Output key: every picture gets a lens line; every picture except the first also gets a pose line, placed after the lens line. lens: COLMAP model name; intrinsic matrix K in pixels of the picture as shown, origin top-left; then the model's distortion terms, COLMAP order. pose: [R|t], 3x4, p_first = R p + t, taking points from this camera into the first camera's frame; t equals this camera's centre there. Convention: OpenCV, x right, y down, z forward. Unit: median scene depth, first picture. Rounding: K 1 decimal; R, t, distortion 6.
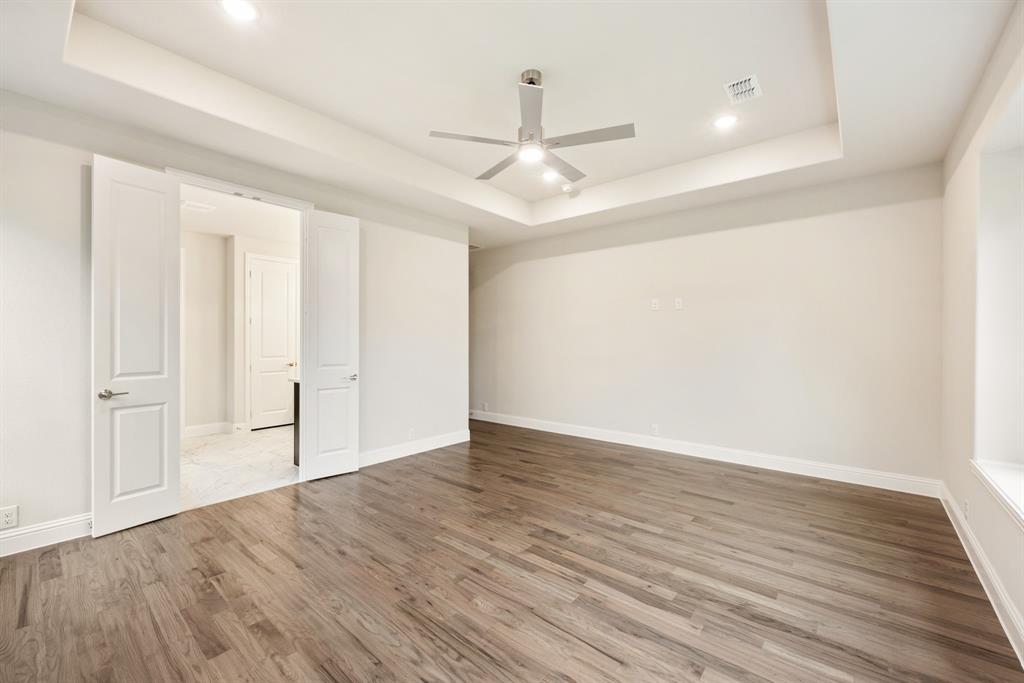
lens RADIAL K [[419.1, 0, 512.6], [0, 419.1, 341.7], [0, 0, 1]] dist [-0.002602, -0.000867]
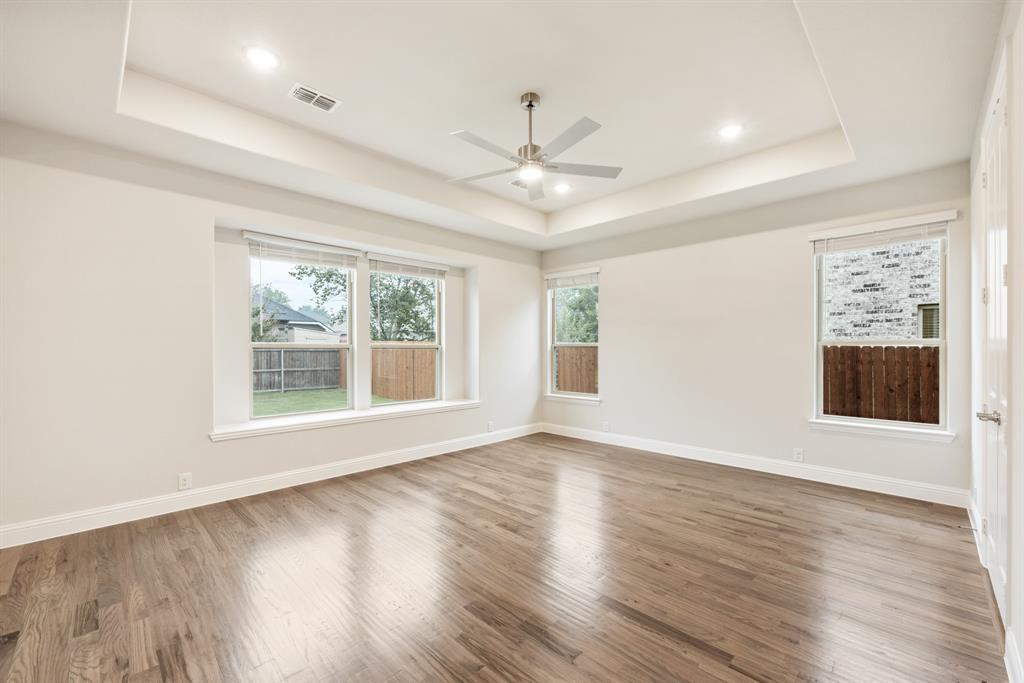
lens RADIAL K [[419.1, 0, 511.0], [0, 419.1, 346.5], [0, 0, 1]] dist [-0.002602, -0.000867]
pose [[-0.996276, 0.000505, 0.086216, 0.003375], [-0.000140, 0.999972, -0.007479, 0.008788], [-0.086217, -0.007463, -0.996248, 2.137655]]
